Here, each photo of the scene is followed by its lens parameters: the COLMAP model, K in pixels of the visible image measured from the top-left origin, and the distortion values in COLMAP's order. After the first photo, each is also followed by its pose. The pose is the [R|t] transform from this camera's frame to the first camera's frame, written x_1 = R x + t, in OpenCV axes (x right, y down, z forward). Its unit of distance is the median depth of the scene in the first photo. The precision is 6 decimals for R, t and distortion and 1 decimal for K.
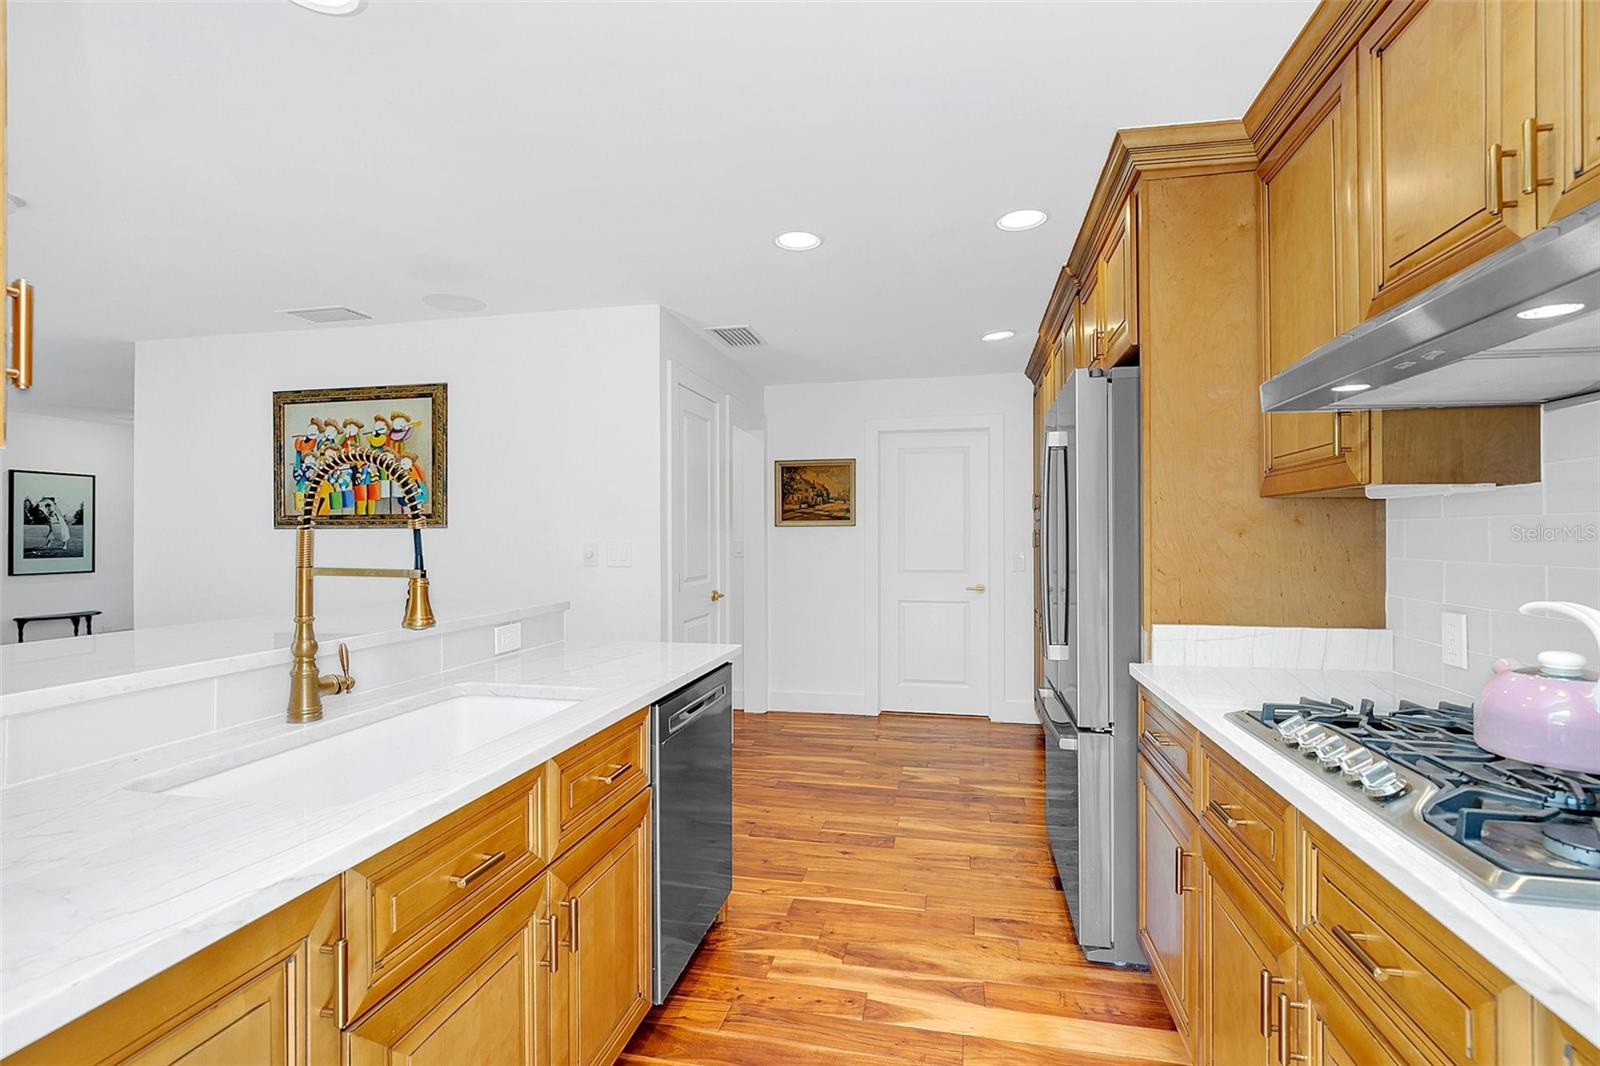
lens RADIAL K [[724.9, 0, 805.8], [0, 724.9, 534.0], [0, 0, 1]] dist [-0.006260, 0.000293]
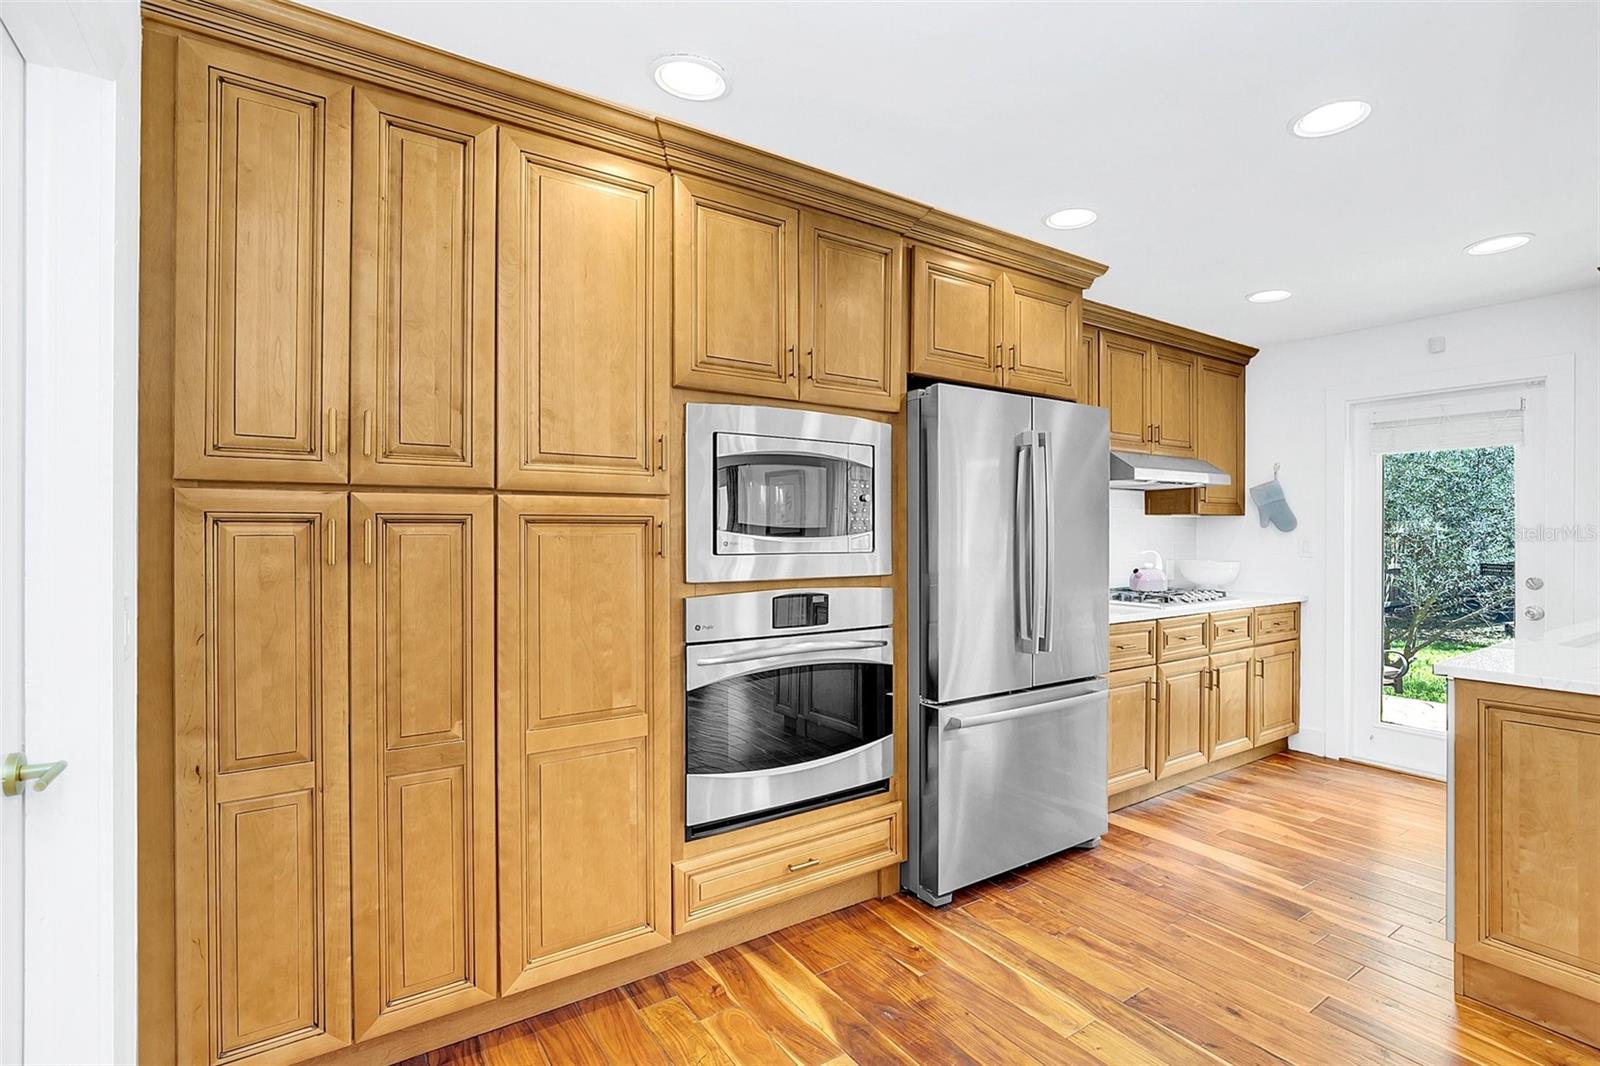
lens RADIAL K [[724.9, 0, 805.8], [0, 724.9, 534.0], [0, 0, 1]] dist [-0.006260, 0.000293]
pose [[-0.709165, 0.006429, 0.705013, -0.103915], [0.002478, 0.999975, -0.006627, 0.007599], [-0.705038, -0.002952, -0.709163, 1.341048]]
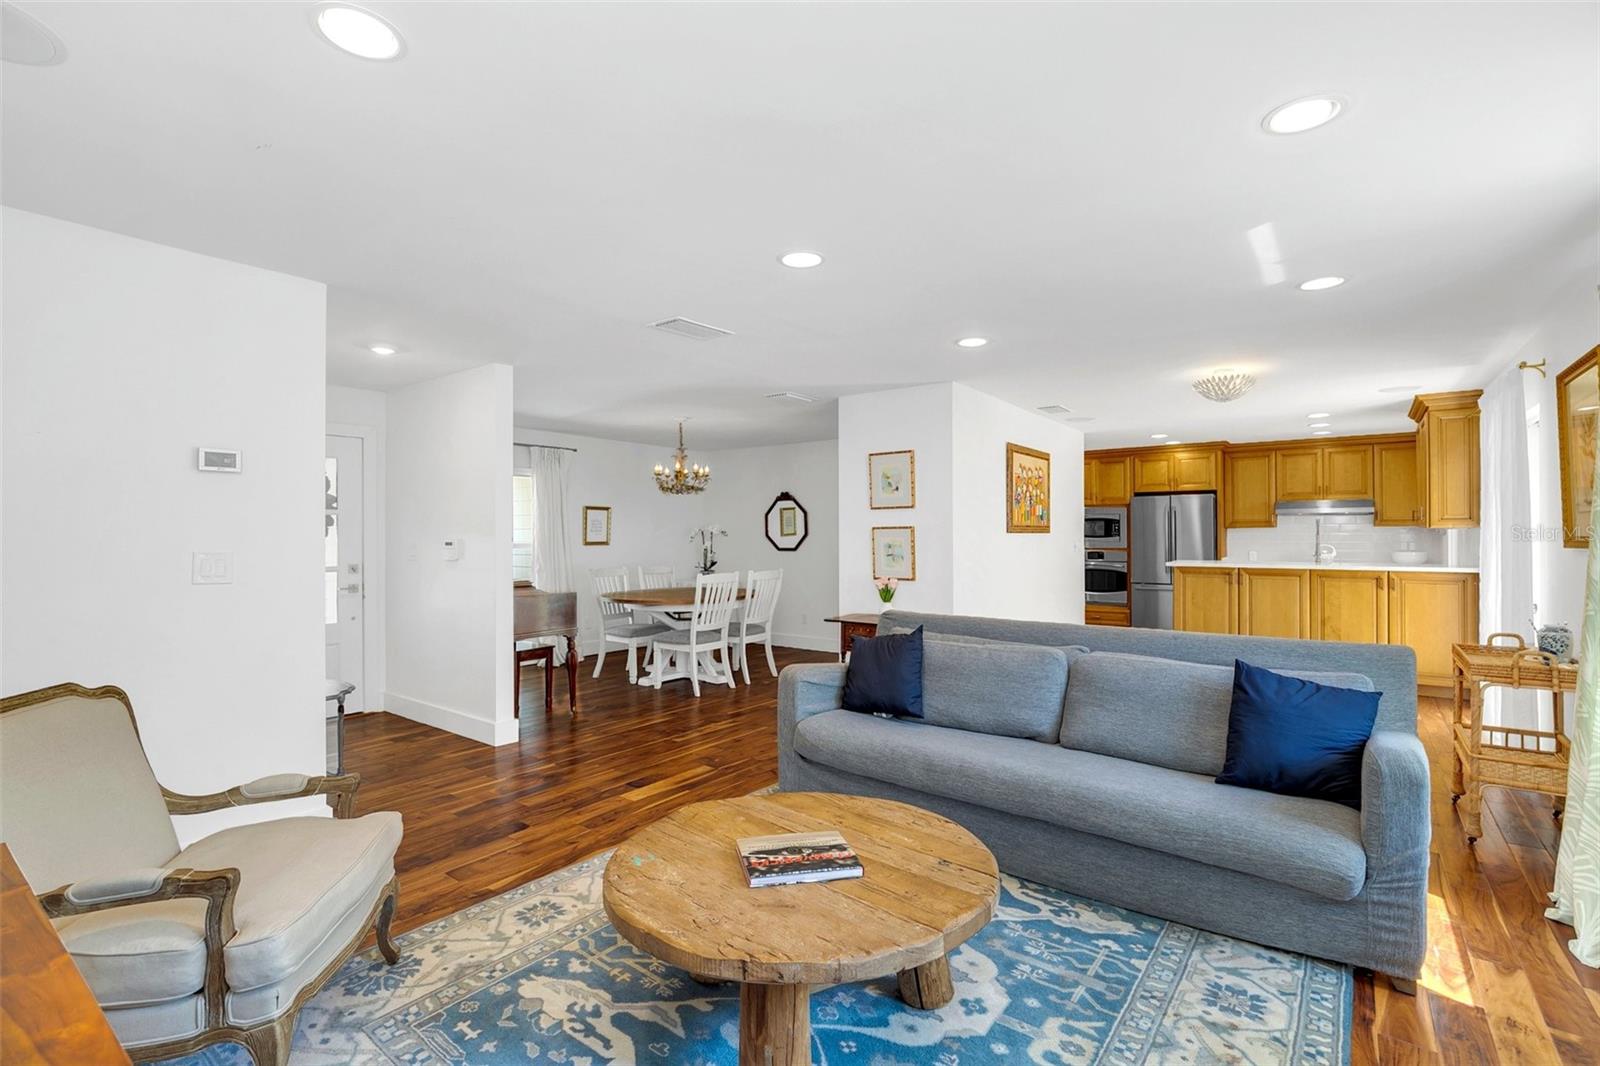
lens RADIAL K [[724.9, 0, 805.8], [0, 724.9, 534.0], [0, 0, 1]] dist [-0.006260, 0.000293]
pose [[0.425366, 0.003160, 0.905016, -2.346773], [0.001012, 0.999992, -0.003968, 0.000741], [-0.905021, 0.002603, 0.425360, 0.757641]]
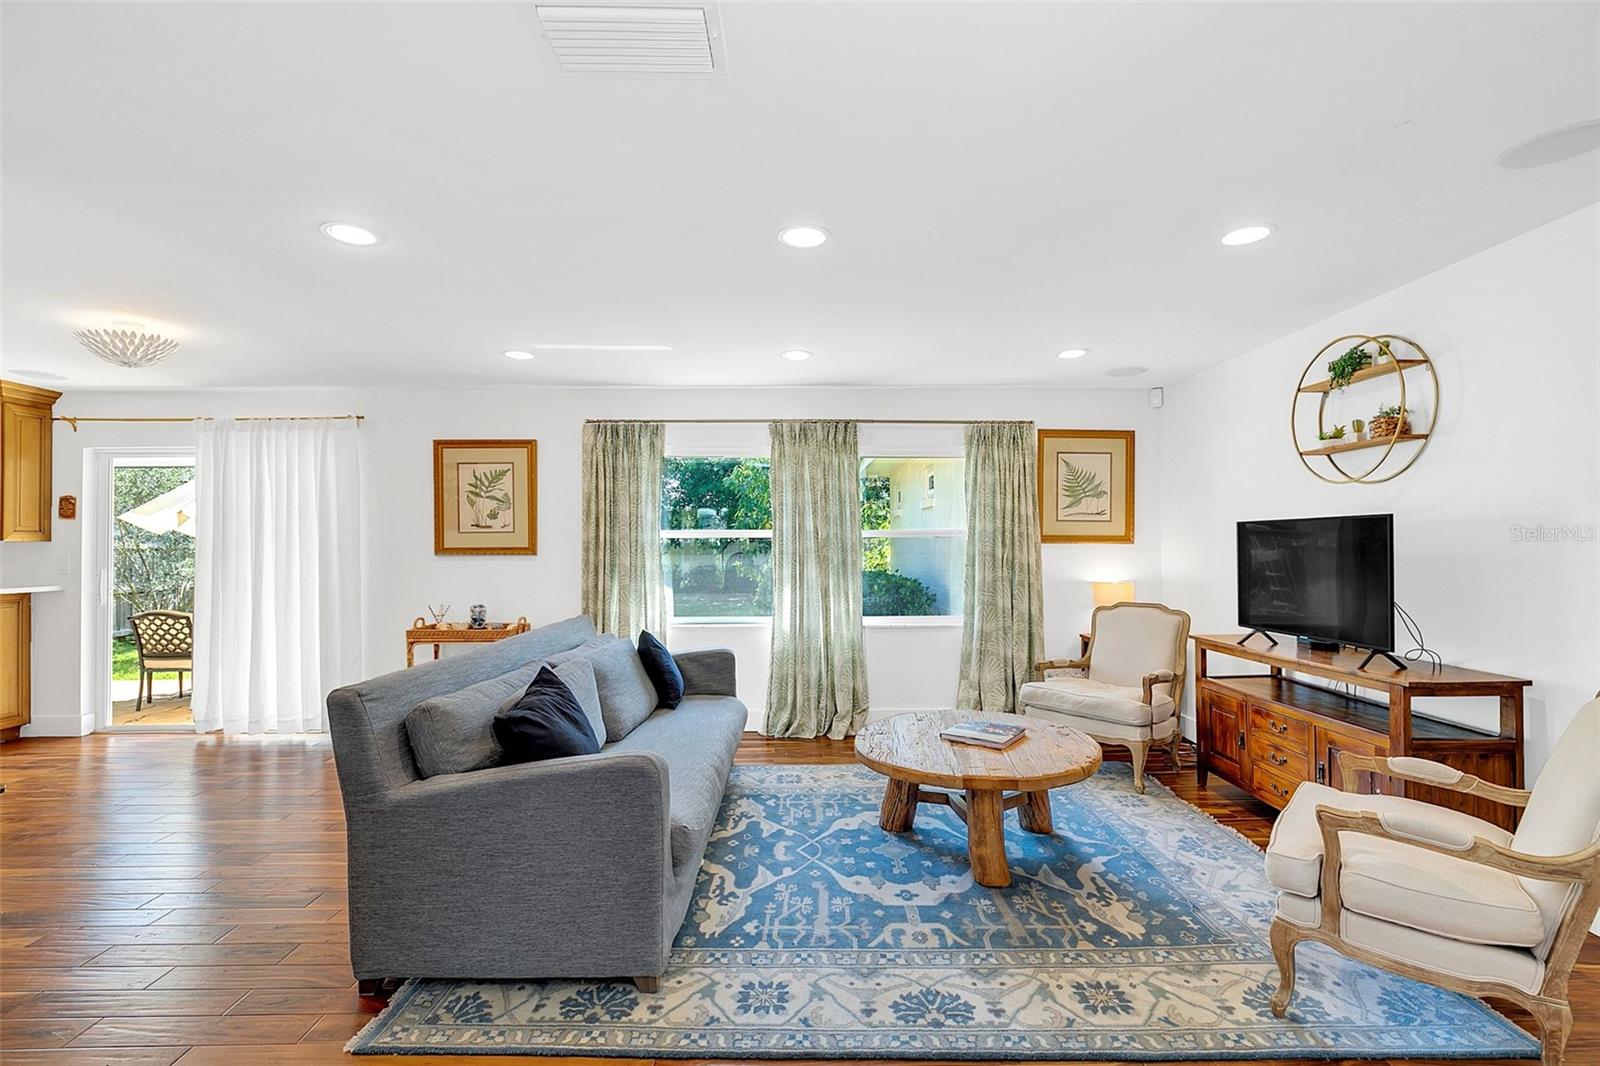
lens RADIAL K [[724.9, 0, 805.8], [0, 724.9, 534.0], [0, 0, 1]] dist [-0.006260, 0.000293]
pose [[-0.975262, 0.005946, -0.220972, -1.536559], [0.009835, 0.999815, -0.016503, 0.005061], [0.220833, -0.018268, -0.975141, 1.720699]]
